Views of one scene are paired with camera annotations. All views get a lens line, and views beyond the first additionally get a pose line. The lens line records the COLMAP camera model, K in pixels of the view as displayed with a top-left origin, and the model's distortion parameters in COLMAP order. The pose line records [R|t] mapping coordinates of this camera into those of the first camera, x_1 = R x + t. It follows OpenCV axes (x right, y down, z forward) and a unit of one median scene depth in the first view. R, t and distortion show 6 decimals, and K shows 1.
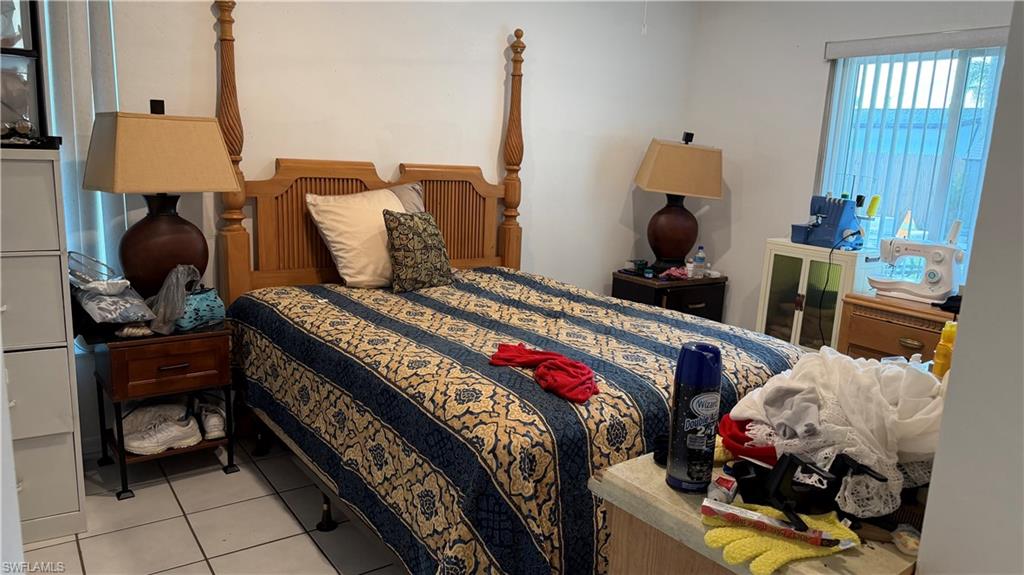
lens RADIAL K [[710.4, 0, 514.2], [0, 710.4, 292.9], [0, 0, 1]] dist [0.067152, -0.100493]
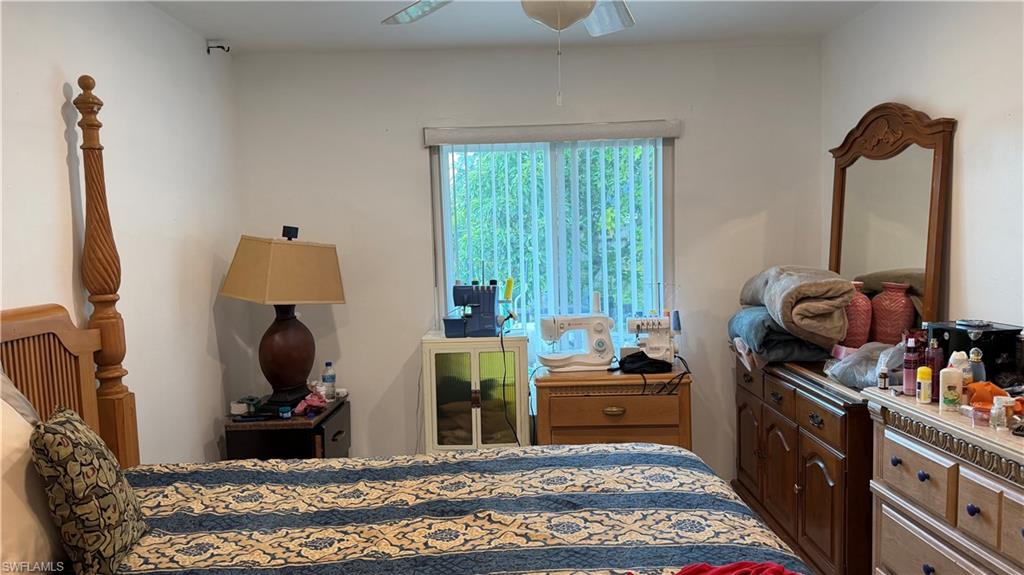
lens RADIAL K [[710.4, 0, 514.2], [0, 710.4, 292.9], [0, 0, 1]] dist [0.067152, -0.100493]
pose [[0.578761, -0.126983, 0.805550, -0.292346], [0.218967, 0.975726, -0.003512, -0.104843], [-0.785550, 0.178421, 0.592517, 0.380866]]
